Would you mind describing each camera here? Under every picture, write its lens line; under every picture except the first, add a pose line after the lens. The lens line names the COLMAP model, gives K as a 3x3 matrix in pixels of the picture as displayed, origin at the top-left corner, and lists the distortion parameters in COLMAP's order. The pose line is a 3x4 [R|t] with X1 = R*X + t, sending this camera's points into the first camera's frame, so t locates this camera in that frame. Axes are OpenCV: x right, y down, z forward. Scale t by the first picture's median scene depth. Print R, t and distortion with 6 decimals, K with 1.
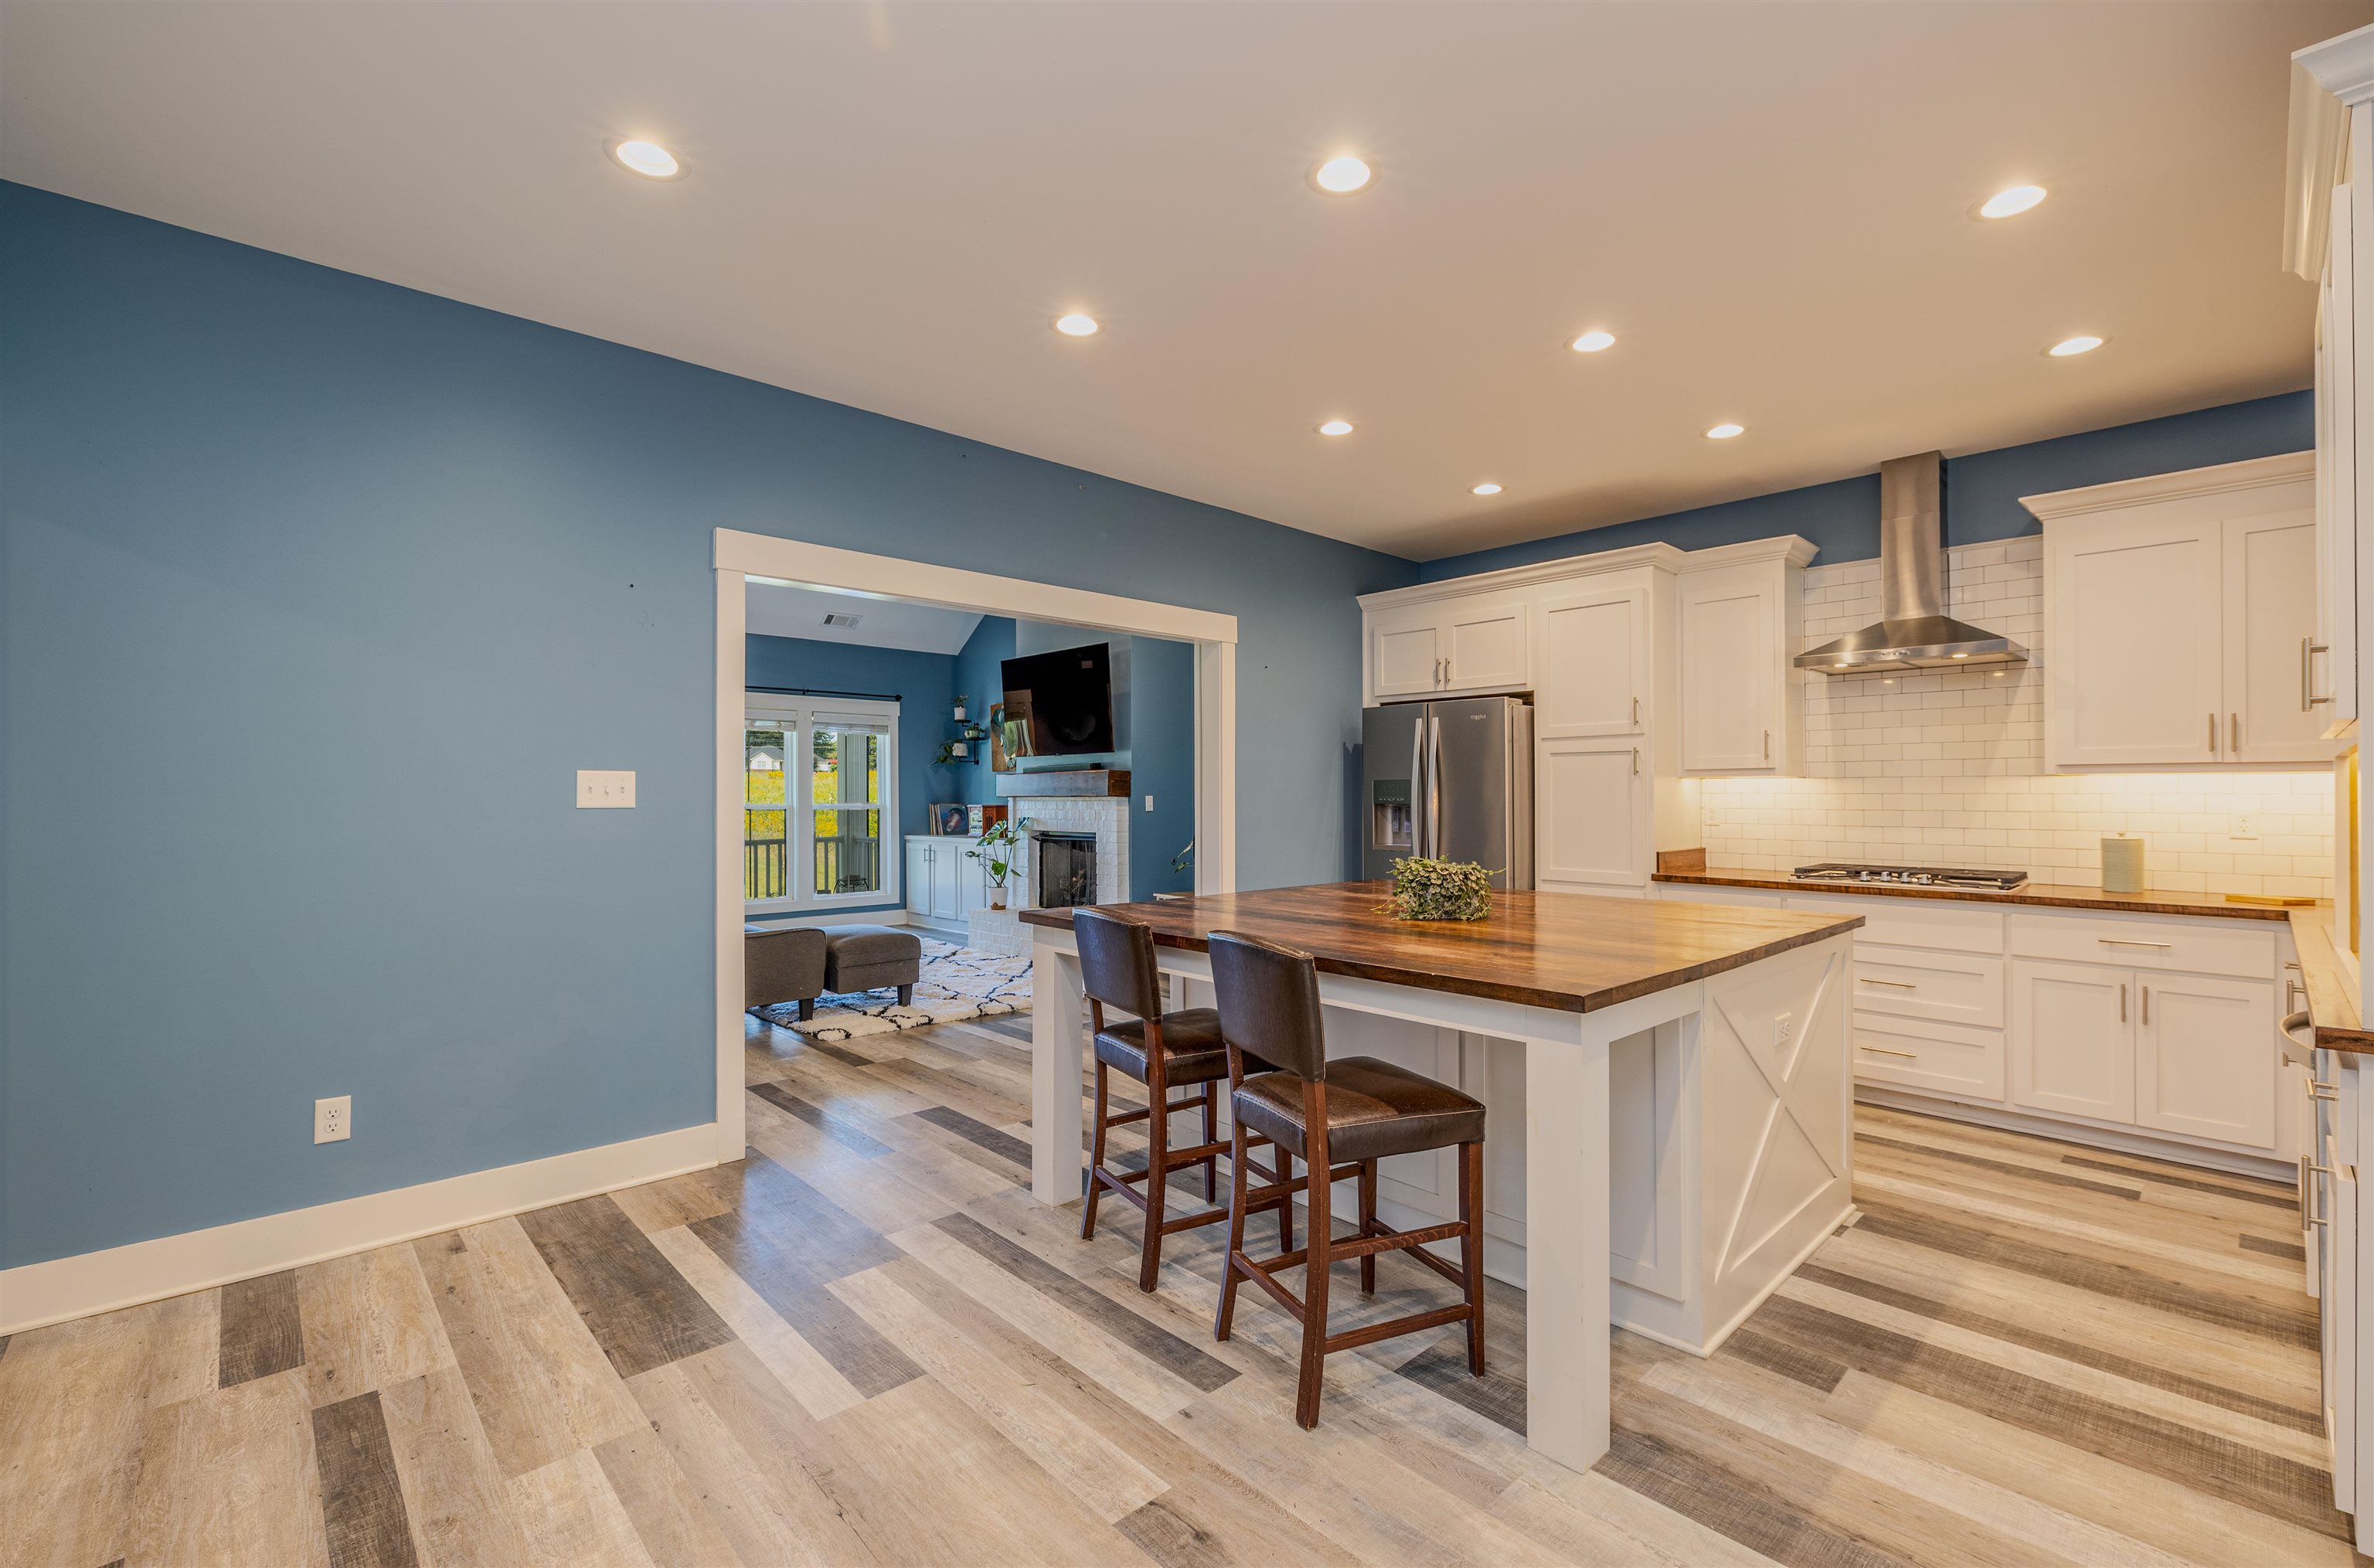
lens RADIAL K [[1035.5, 0, 1203.6], [0, 1035.5, 798.1], [0, 0, 1]] dist [0.008059, -0.000511]
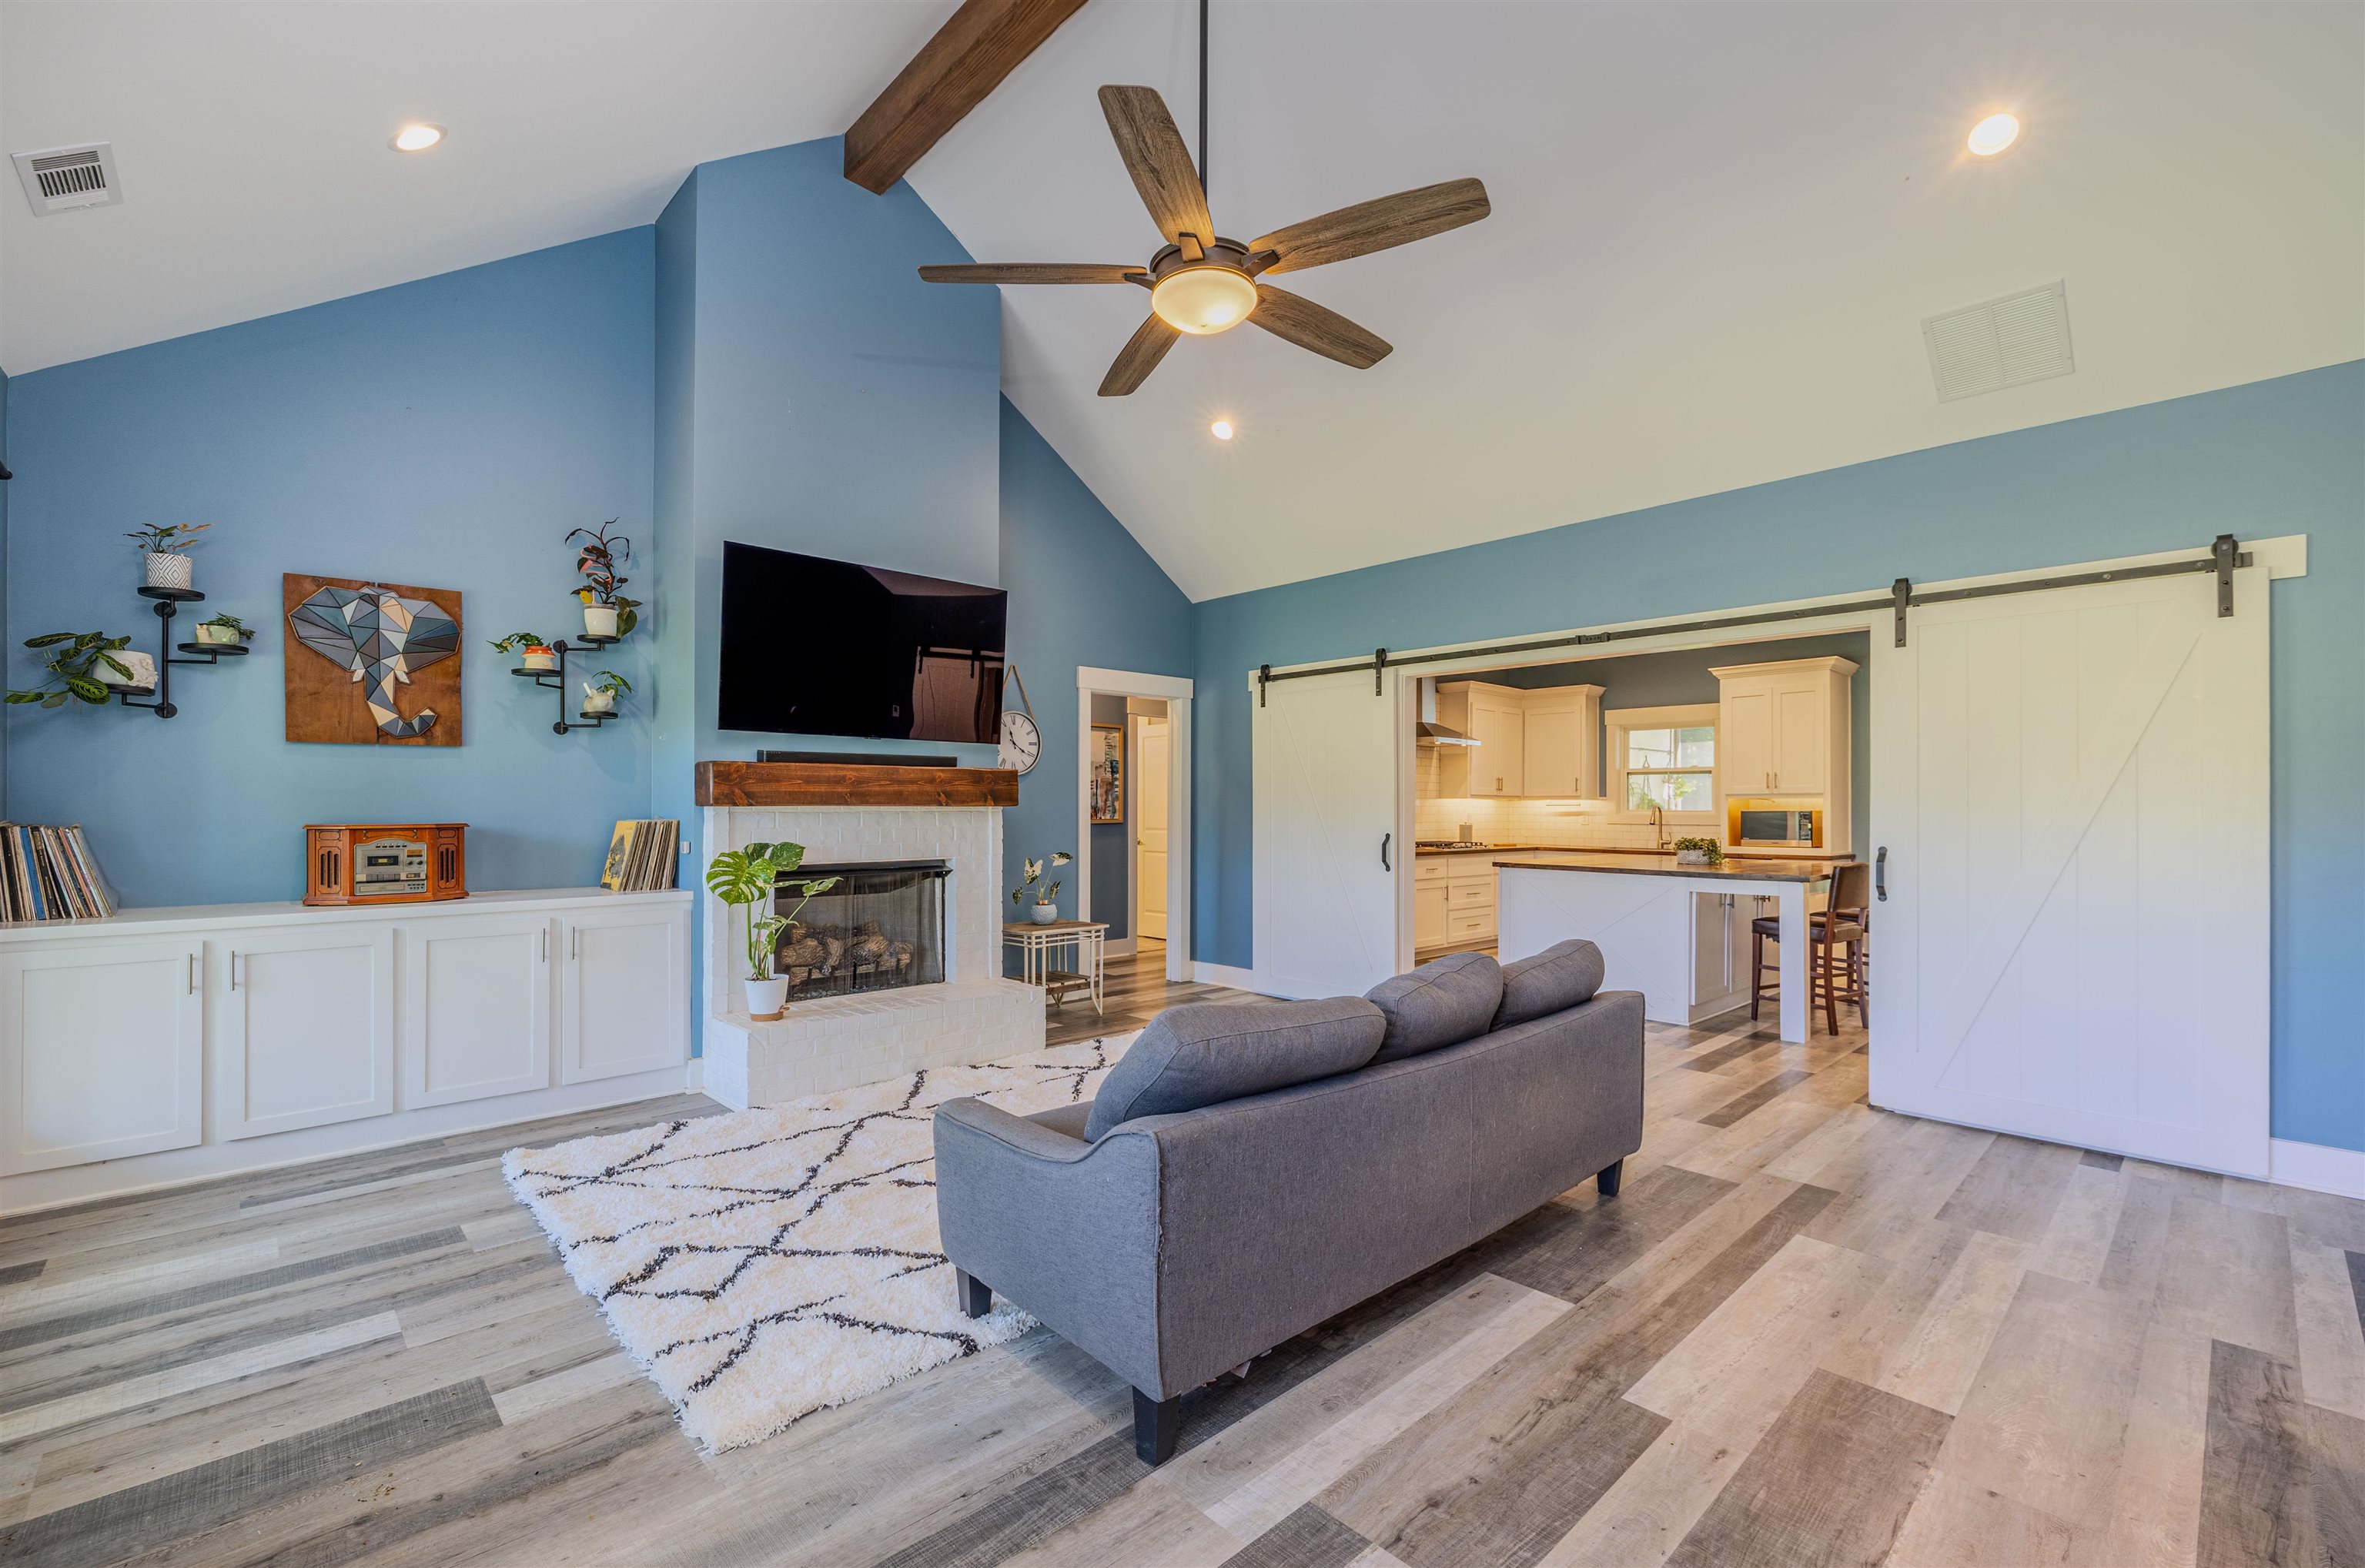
lens RADIAL K [[993.5, 0, 1205.3], [0, 993.5, 801.6], [0, 0, 1]] dist [-0.000510, -0.001113]
pose [[-0.009091, 0.004712, 0.999948, -0.995855], [-0.003057, 0.999984, -0.004740, -0.002352], [-0.999954, -0.003100, -0.009076, 1.110724]]
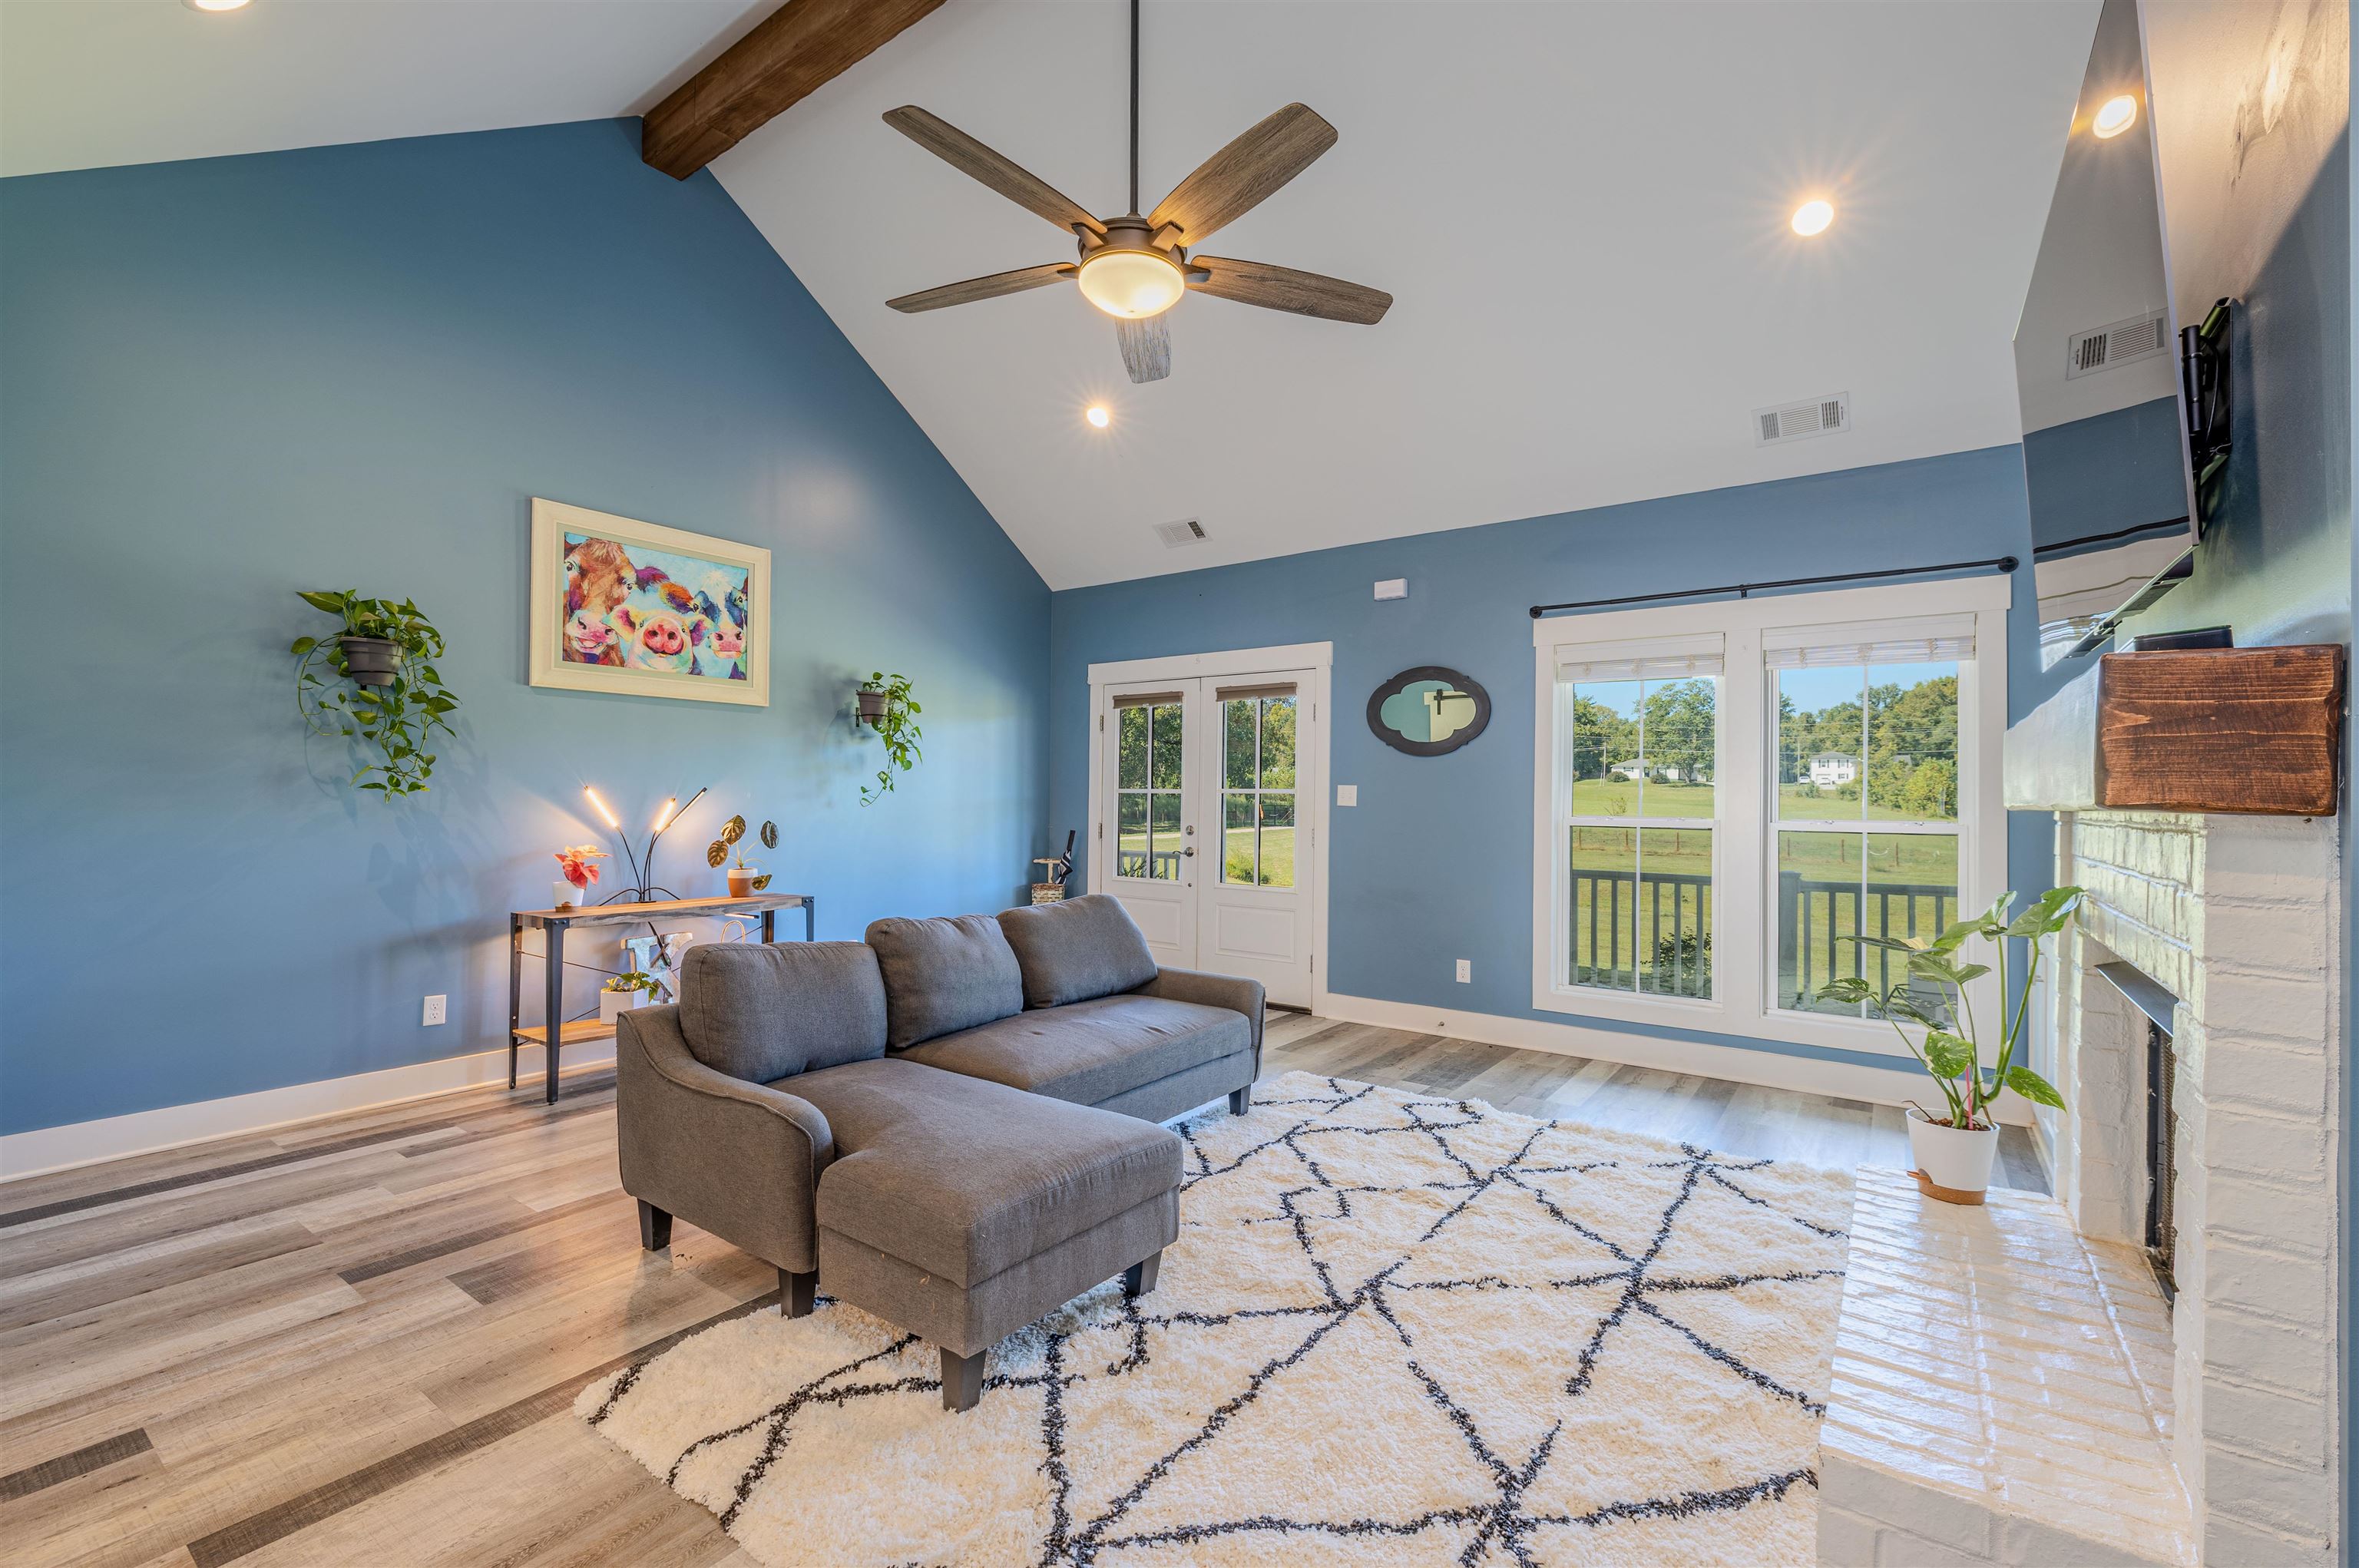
lens RADIAL K [[991.0, 0, 1162.4], [0, 991.0, 816.9], [0, 0, 1]] dist [-0.000510, -0.001113]
pose [[0.161742, 0.018915, -0.986652, 0.048914], [-0.008216, 0.999807, 0.017820, -0.003754], [0.986799, 0.005224, 0.161866, 1.043006]]
